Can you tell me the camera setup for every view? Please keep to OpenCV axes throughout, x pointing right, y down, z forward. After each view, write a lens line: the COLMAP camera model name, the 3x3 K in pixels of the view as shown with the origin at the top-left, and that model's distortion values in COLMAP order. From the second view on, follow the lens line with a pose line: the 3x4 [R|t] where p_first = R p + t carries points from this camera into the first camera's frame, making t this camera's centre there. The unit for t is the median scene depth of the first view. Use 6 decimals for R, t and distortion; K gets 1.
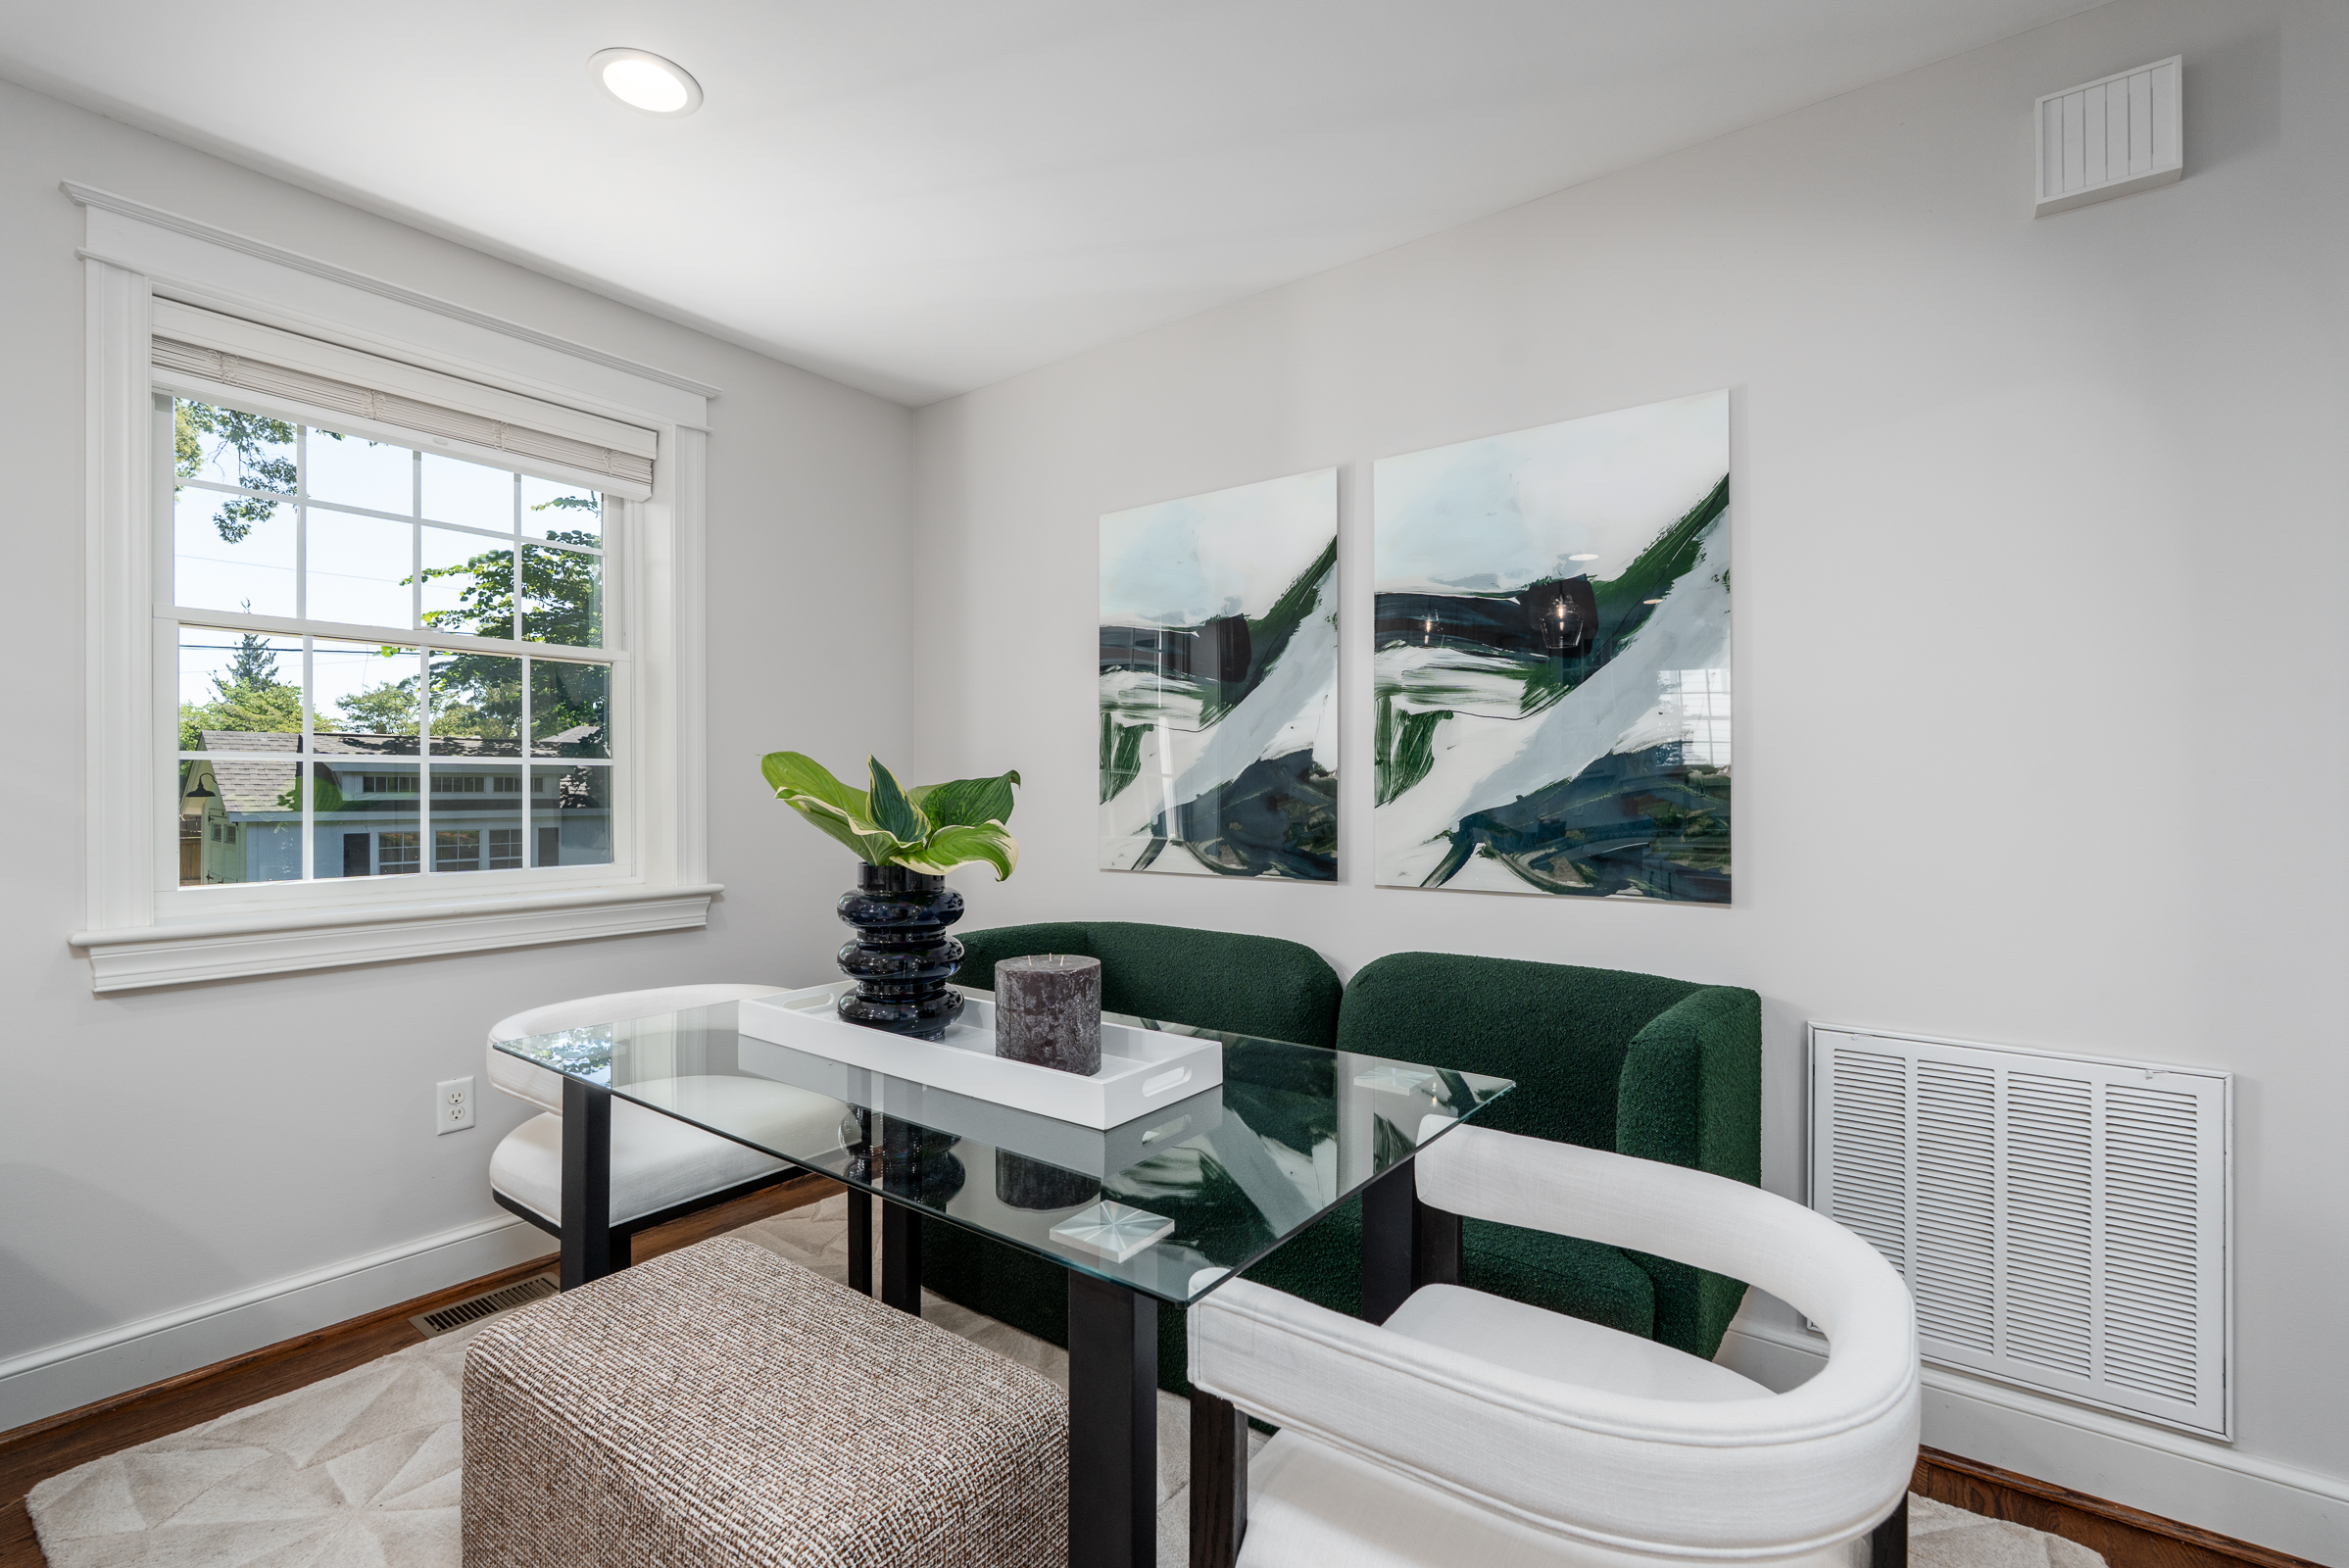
lens RADIAL K [[1059.4, 0, 1170.7], [0, 1059.4, 775.3], [0, 0, 1]] dist [-0.001425, -0.000863]
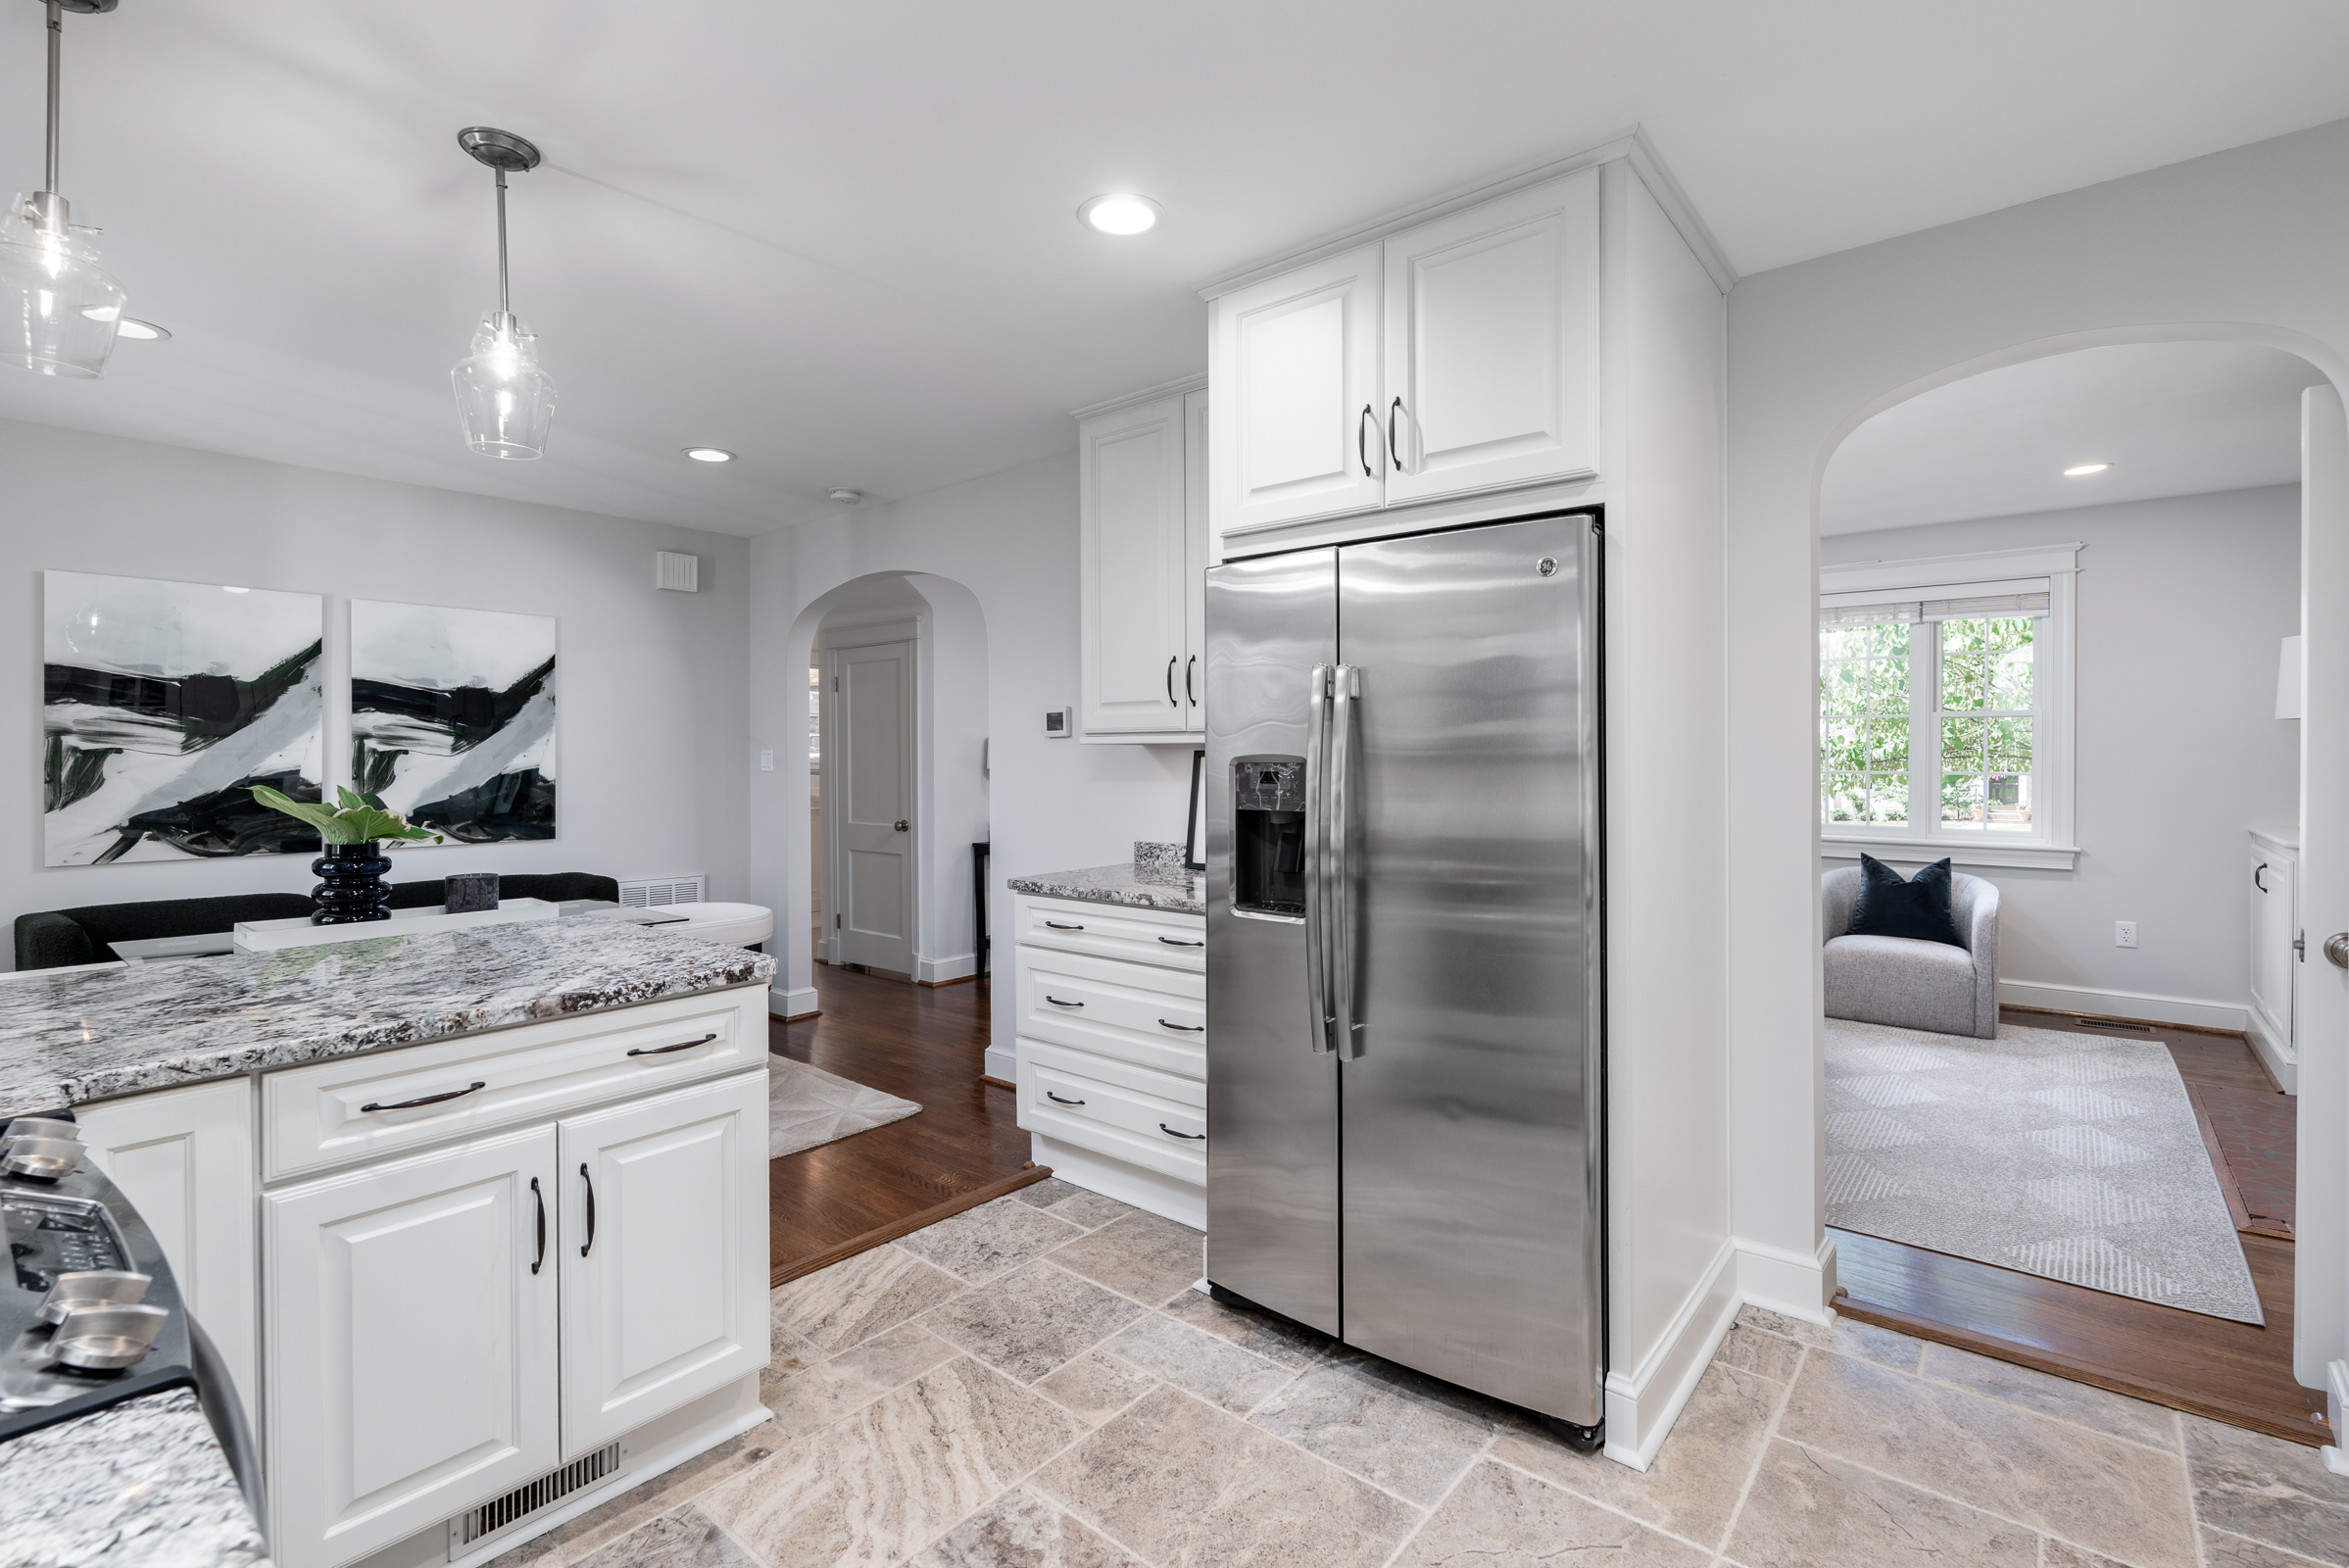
lens RADIAL K [[1059.4, 0, 1169.4], [0, 1059.4, 764.6], [0, 0, 1]] dist [-0.001425, -0.000863]
pose [[0.040130, -0.006357, 0.999174, -1.522250], [-0.015613, 0.999854, 0.006989, -0.069996], [-0.999072, -0.015881, 0.040025, -0.389327]]
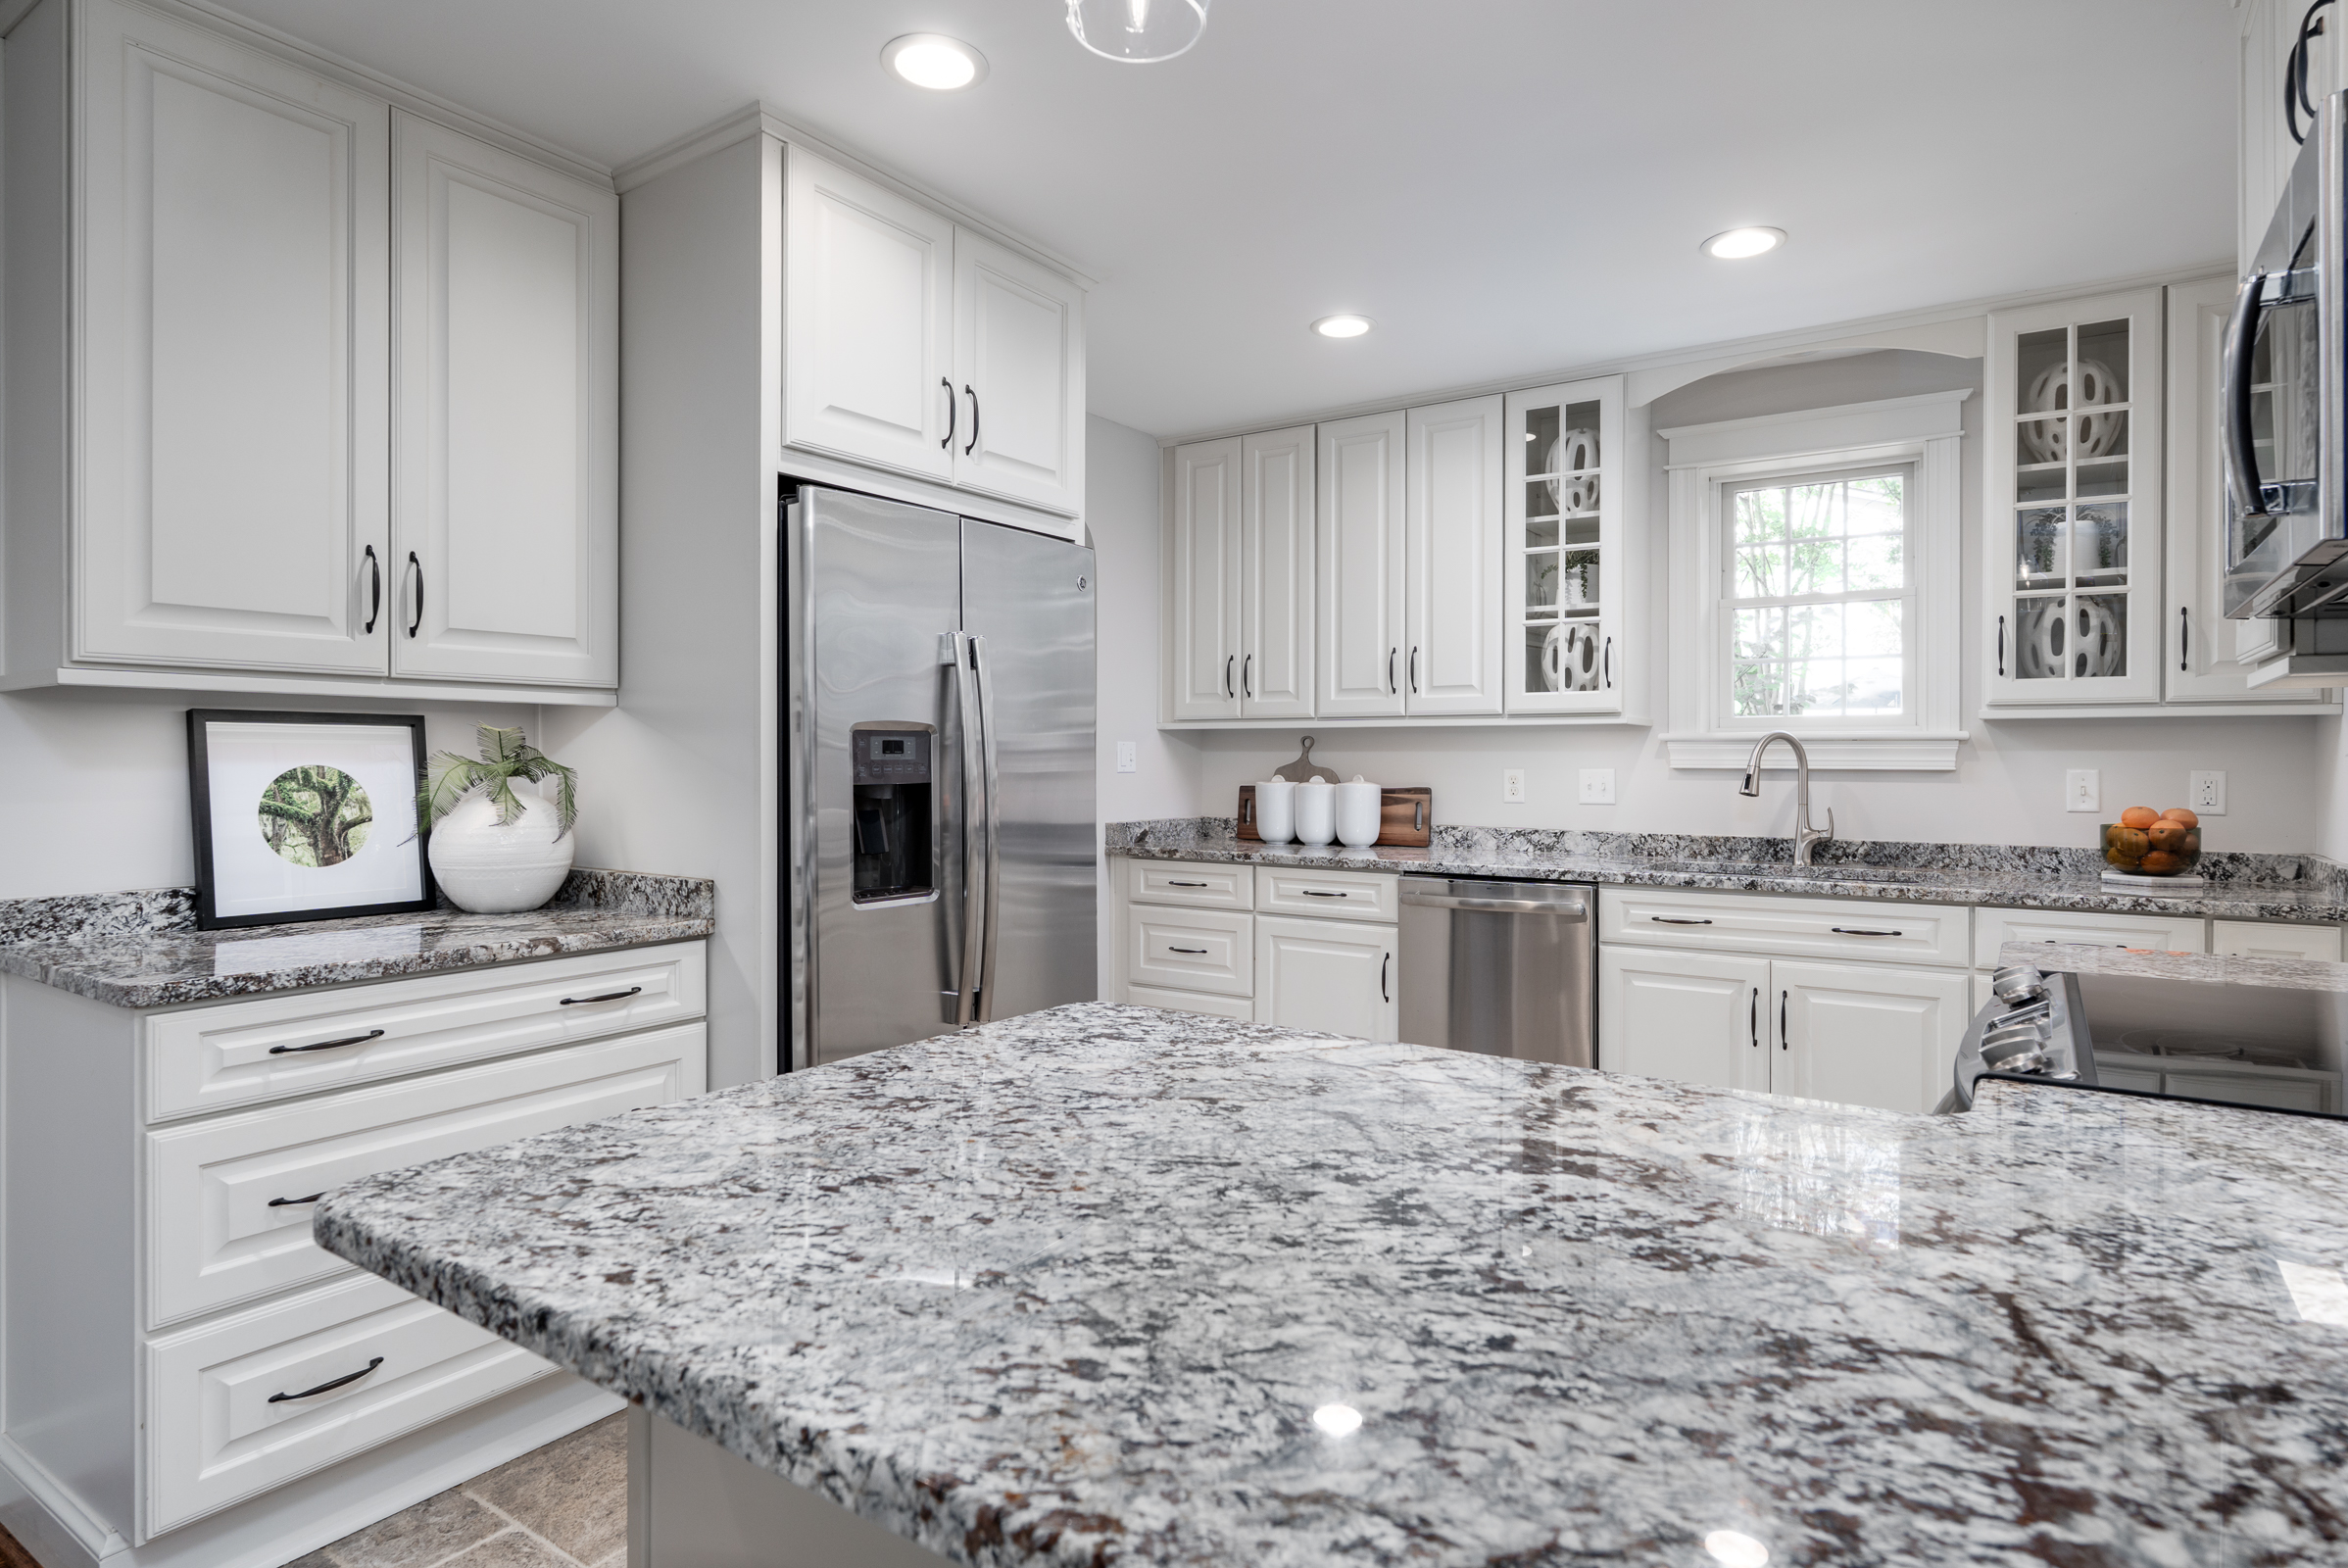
lens RADIAL K [[1275.2, 0, 1175.3], [0, 1275.2, 756.1], [0, 0, 1]] dist [-0.004574, 0.000017]
pose [[-0.998378, 0.001878, -0.056895, -0.669263], [0.003024, 0.999794, -0.020055, -0.020559], [0.056846, -0.020194, -0.998179, 0.677127]]
